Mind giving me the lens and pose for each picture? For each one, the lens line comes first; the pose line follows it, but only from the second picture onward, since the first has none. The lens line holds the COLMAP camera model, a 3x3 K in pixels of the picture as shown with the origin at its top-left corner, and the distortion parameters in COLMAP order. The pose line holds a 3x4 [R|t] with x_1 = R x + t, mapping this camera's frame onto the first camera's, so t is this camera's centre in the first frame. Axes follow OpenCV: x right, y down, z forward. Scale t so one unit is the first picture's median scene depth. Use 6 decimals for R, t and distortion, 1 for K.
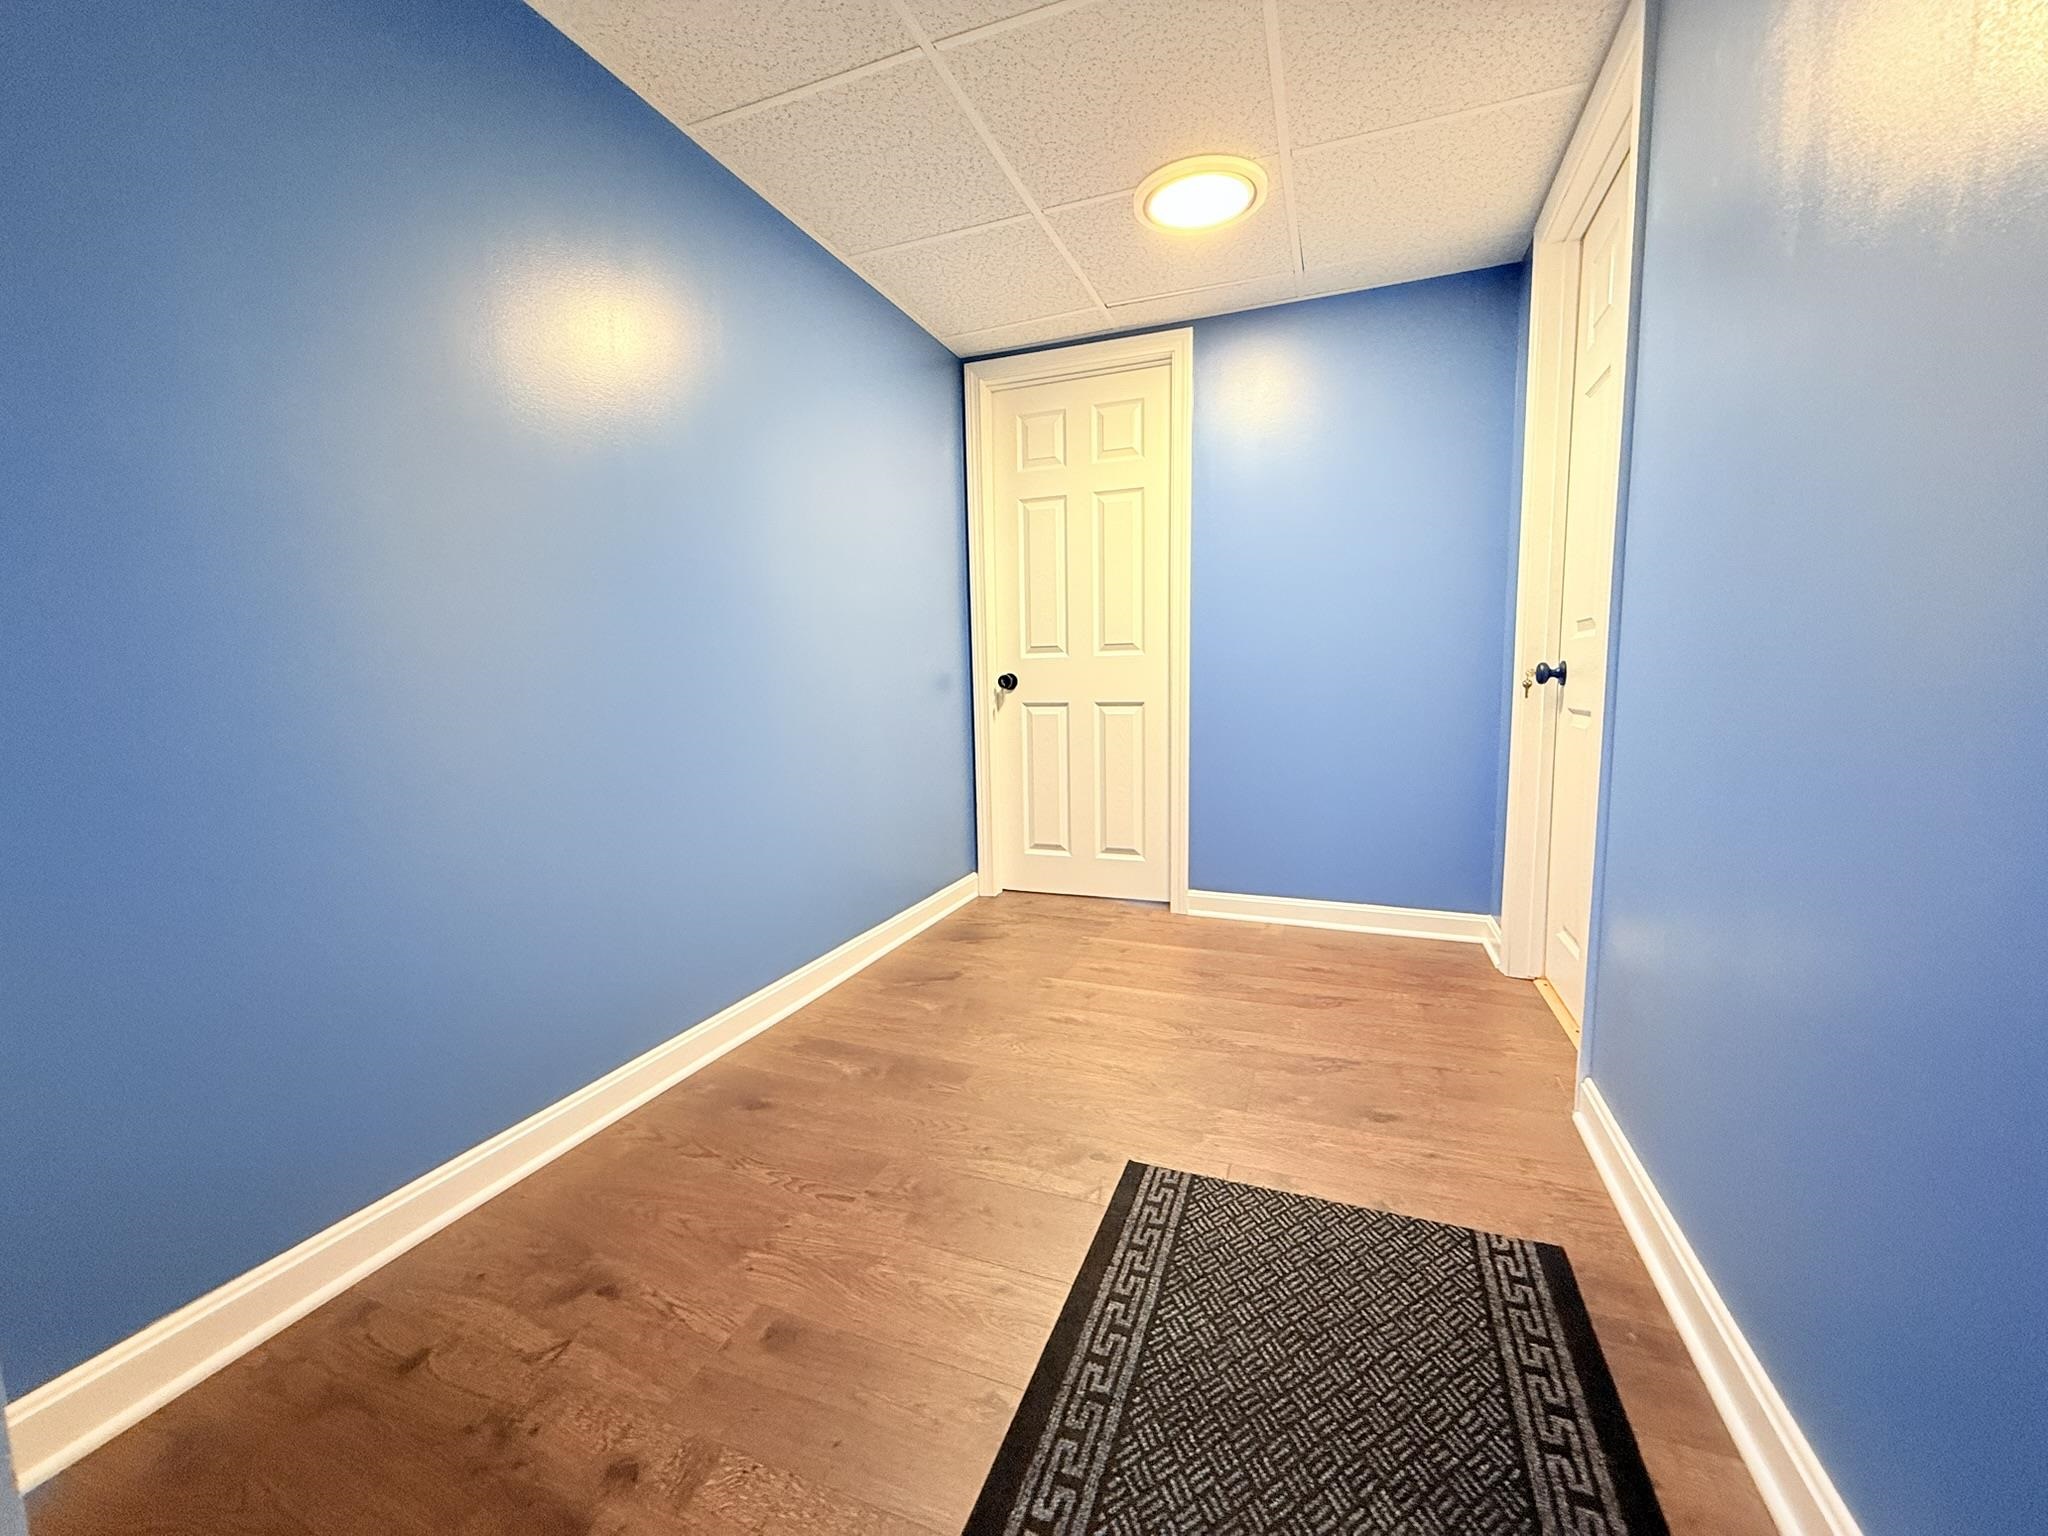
lens RADIAL K [[816.1, 0, 1018.7], [0, 816.1, 764.9], [0, 0, 1]] dist [0.000481, -0.000630]
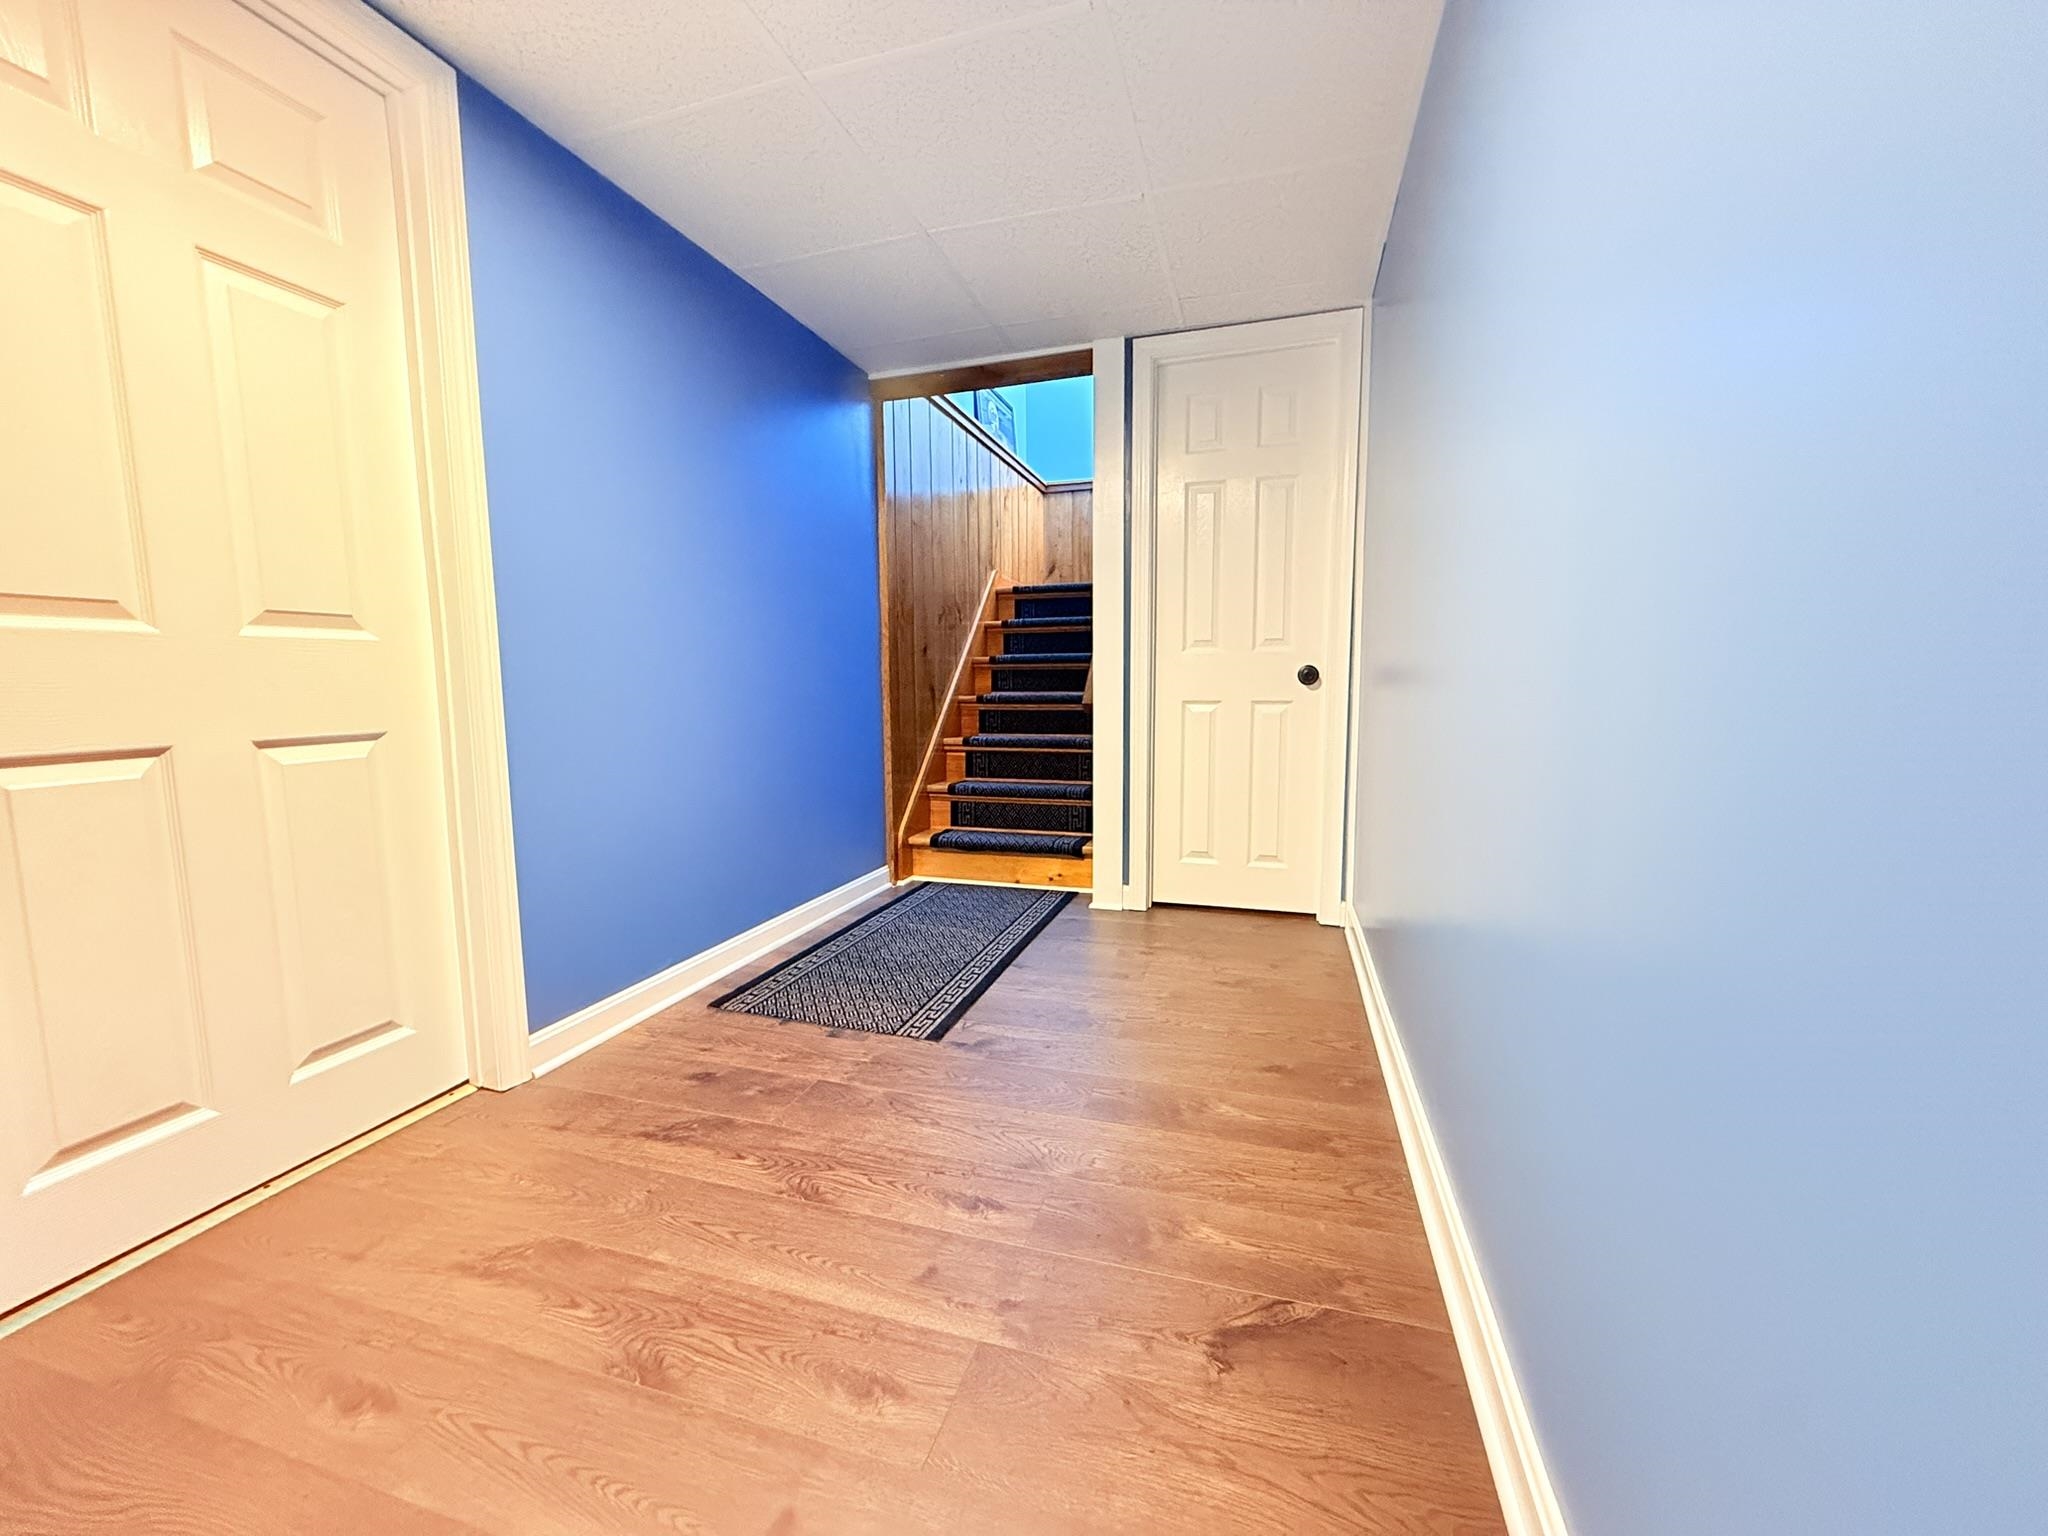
lens RADIAL K [[816.1, 0, 1018.7], [0, 816.1, 764.9], [0, 0, 1]] dist [0.000481, -0.000630]
pose [[-0.996974, 0.035699, -0.069053, 0.061053], [0.020257, 0.976933, 0.212584, -0.175761], [0.075049, 0.210542, -0.974700, 1.665533]]
